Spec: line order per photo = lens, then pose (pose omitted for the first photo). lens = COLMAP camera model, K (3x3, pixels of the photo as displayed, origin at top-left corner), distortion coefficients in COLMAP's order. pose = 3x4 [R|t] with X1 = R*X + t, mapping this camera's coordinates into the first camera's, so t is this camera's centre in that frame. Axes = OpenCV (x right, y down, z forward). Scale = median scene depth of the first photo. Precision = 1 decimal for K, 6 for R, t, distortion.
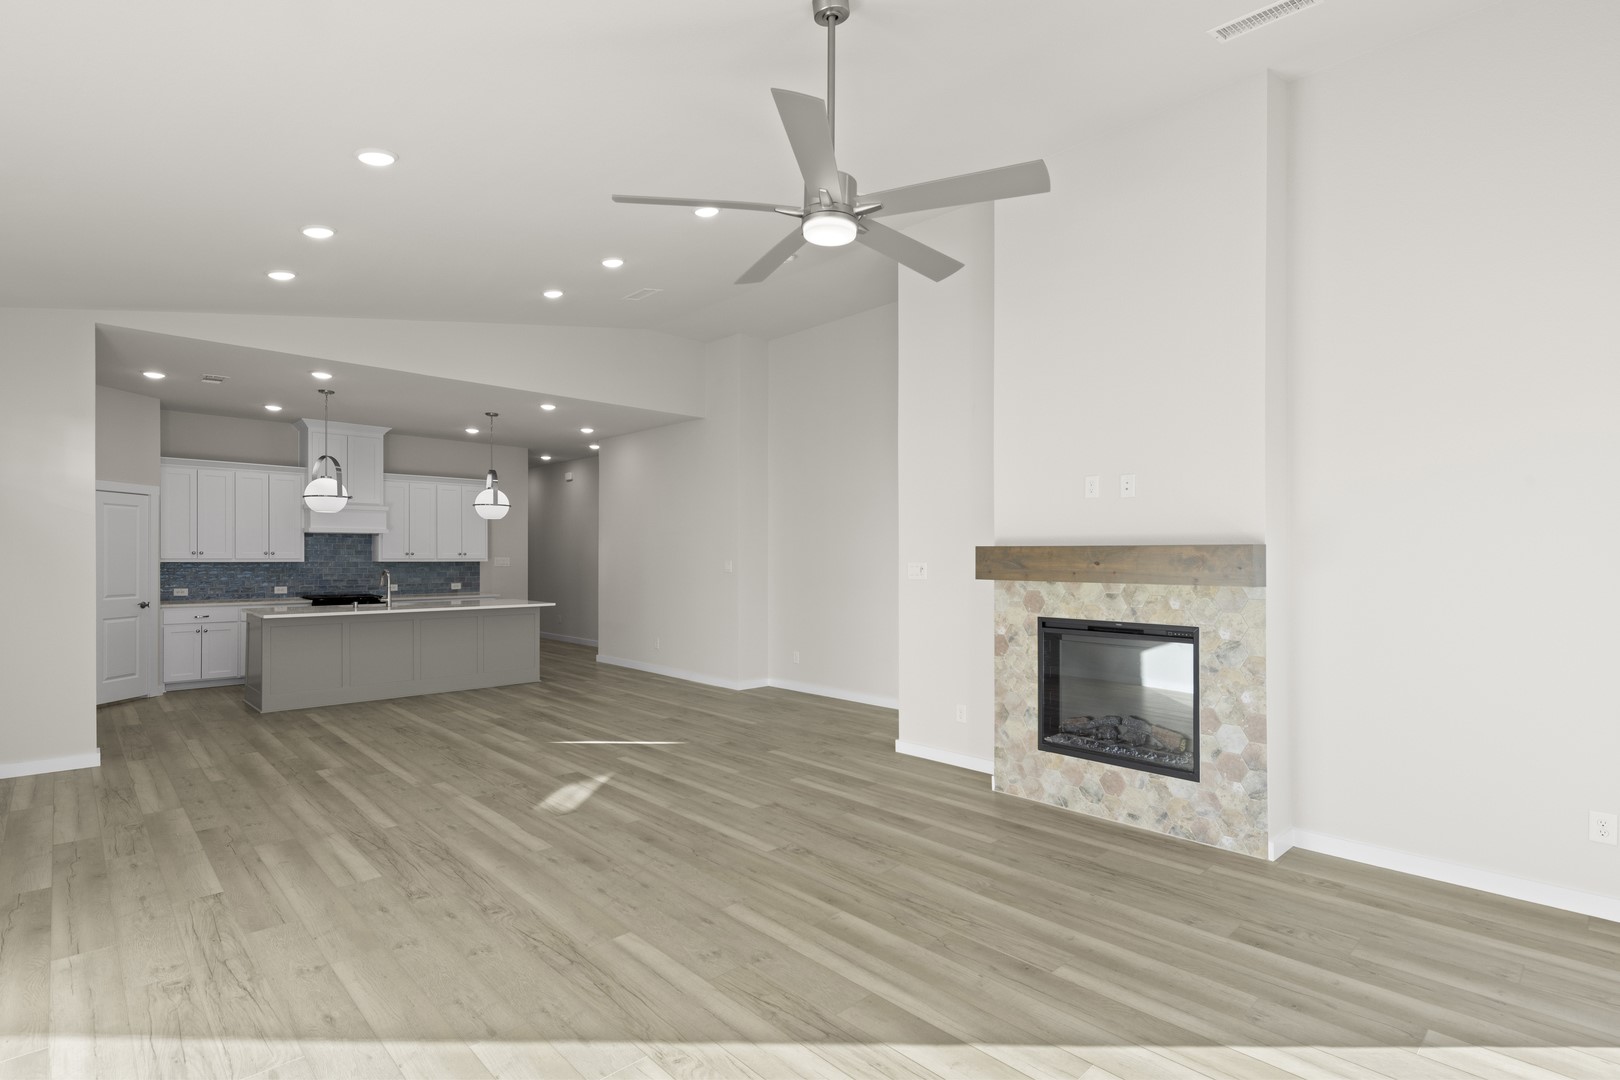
lens RADIAL K [[752.1, 0, 808.8], [0, 752.1, 563.6], [0, 0, 1]] dist [0.011229, -0.005004]
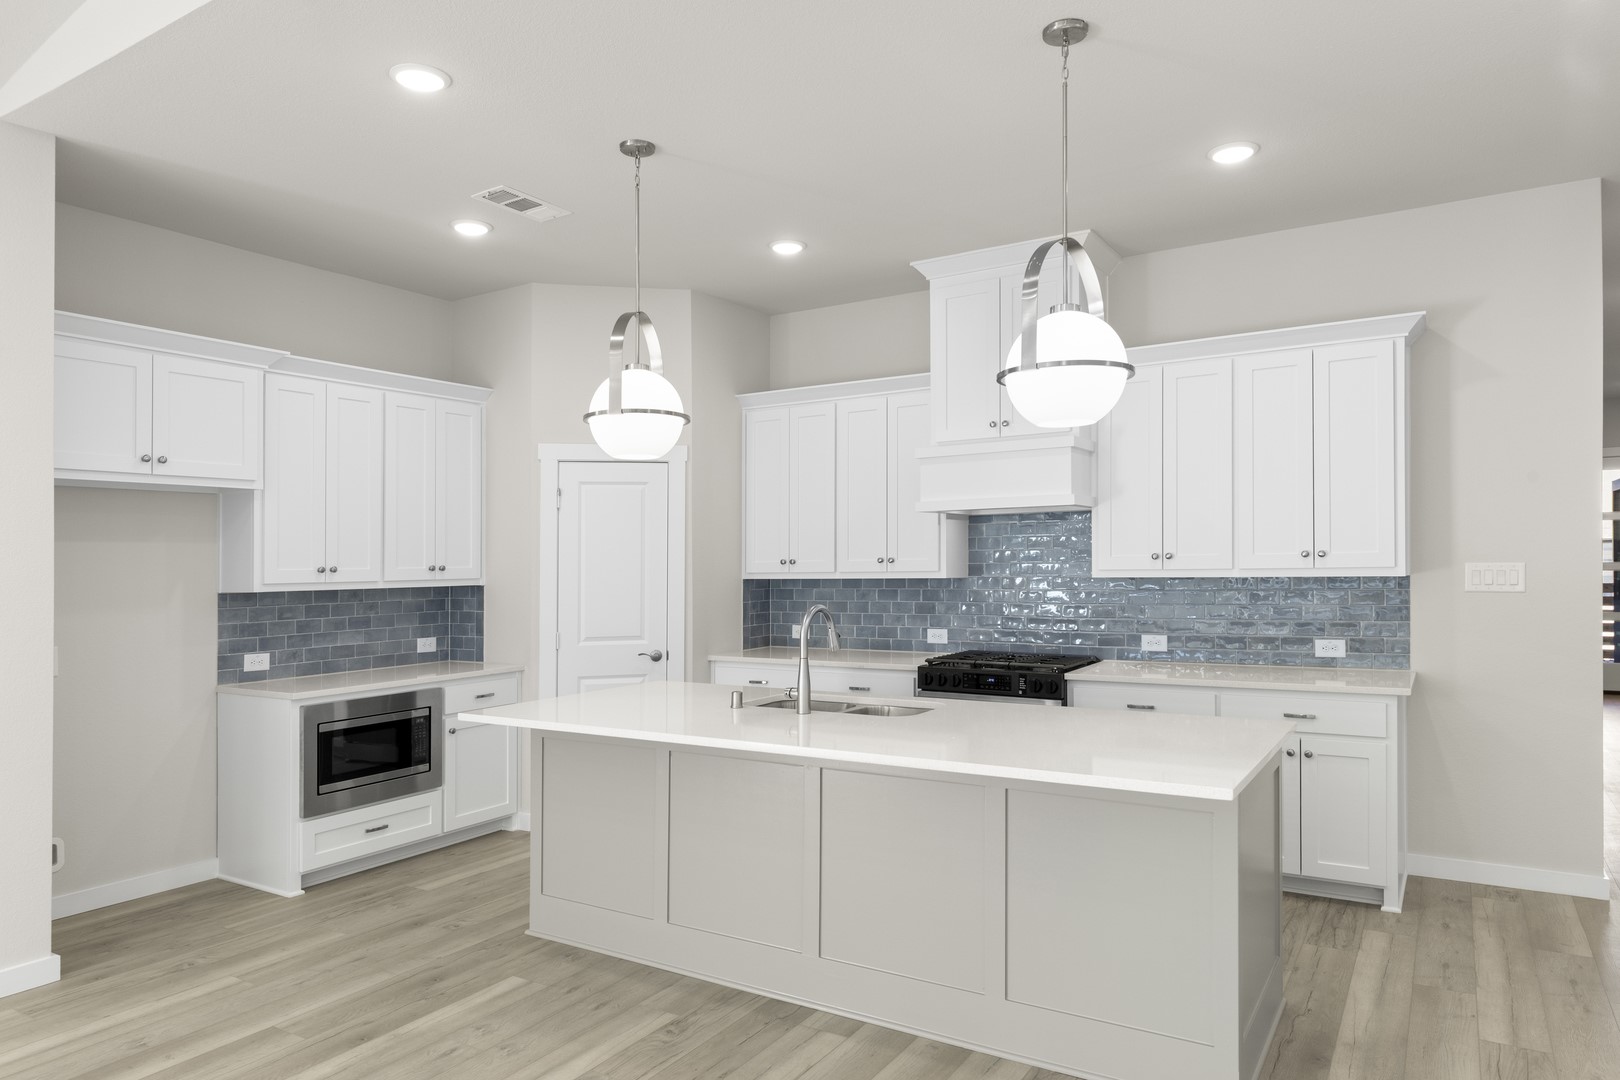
lens RADIAL K [[1028.5, 0, 838.1], [0, 1028.5, 551.4], [0, 0, 1]] dist [0.013599, -0.018090]
pose [[0.253838, -0.014064, -0.967145, -0.122927], [0.005543, 0.999899, -0.013086, -0.016764], [0.967231, -0.002039, 0.253890, 1.201084]]
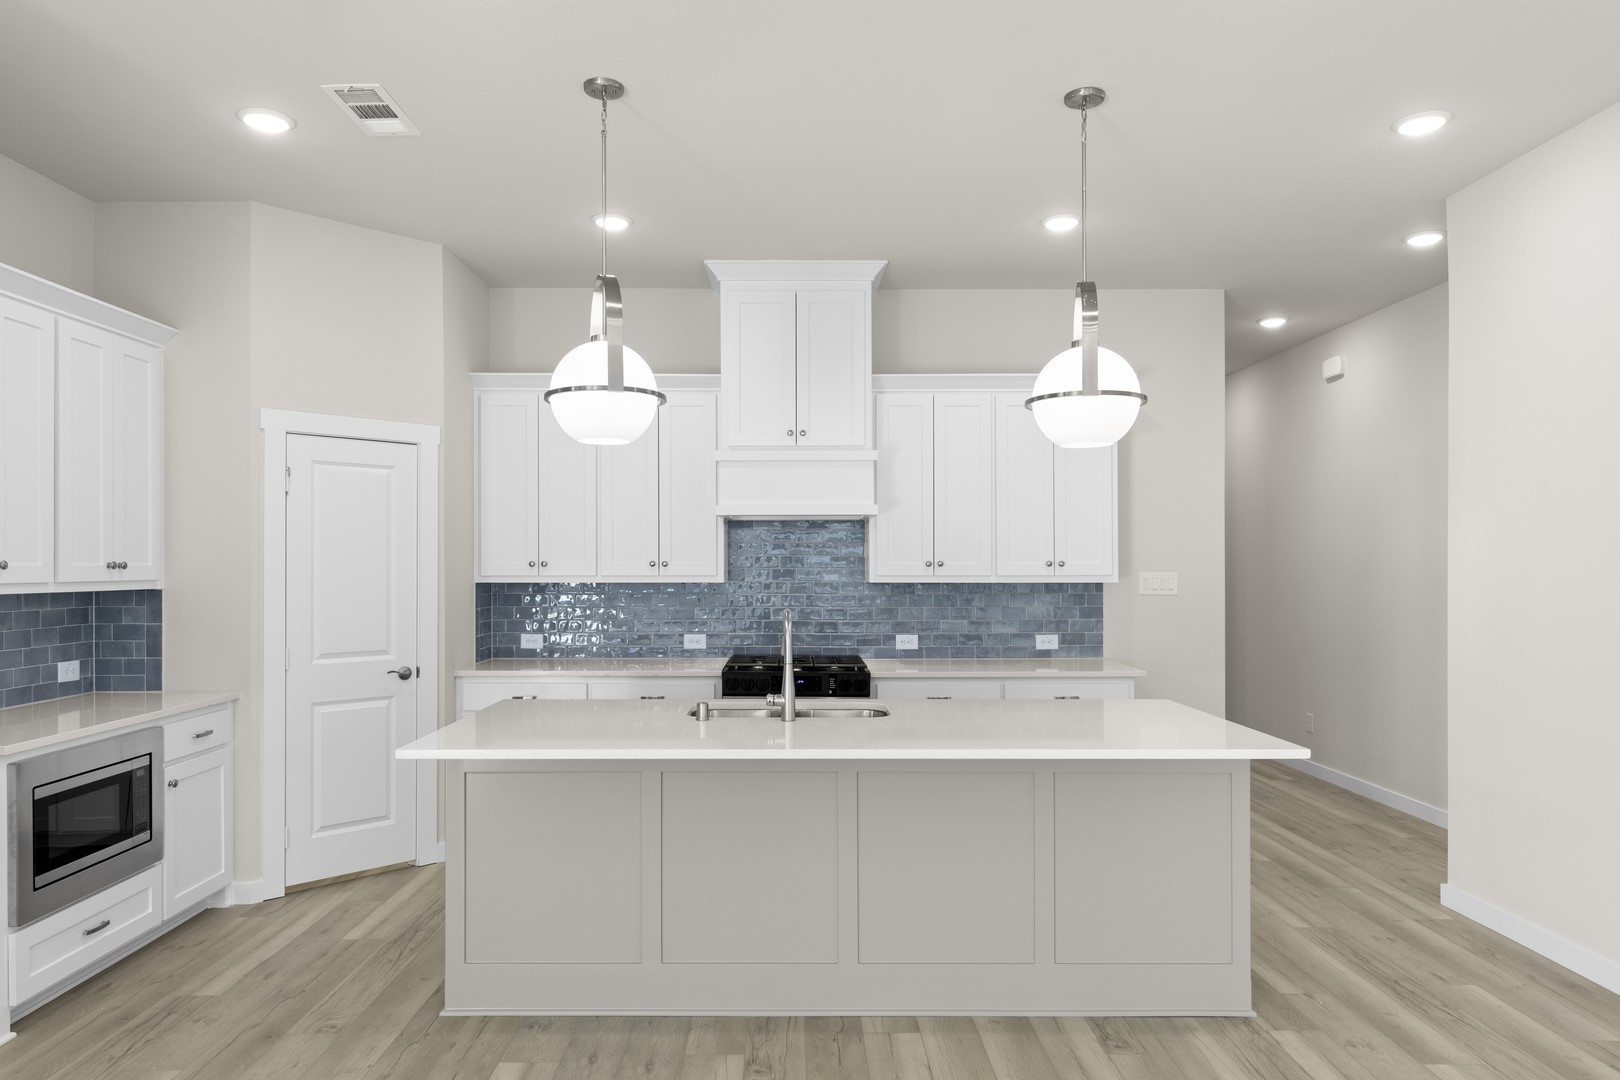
lens RADIAL K [[1028.5, 0, 810.8], [0, 1028.5, 561.3], [0, 0, 1]] dist [0.013599, -0.018090]
pose [[0.730381, -0.003324, -0.683031, -0.316677], [-0.005741, 0.999923, -0.011005, -0.013453], [0.683015, 0.011959, 0.730306, 0.896492]]
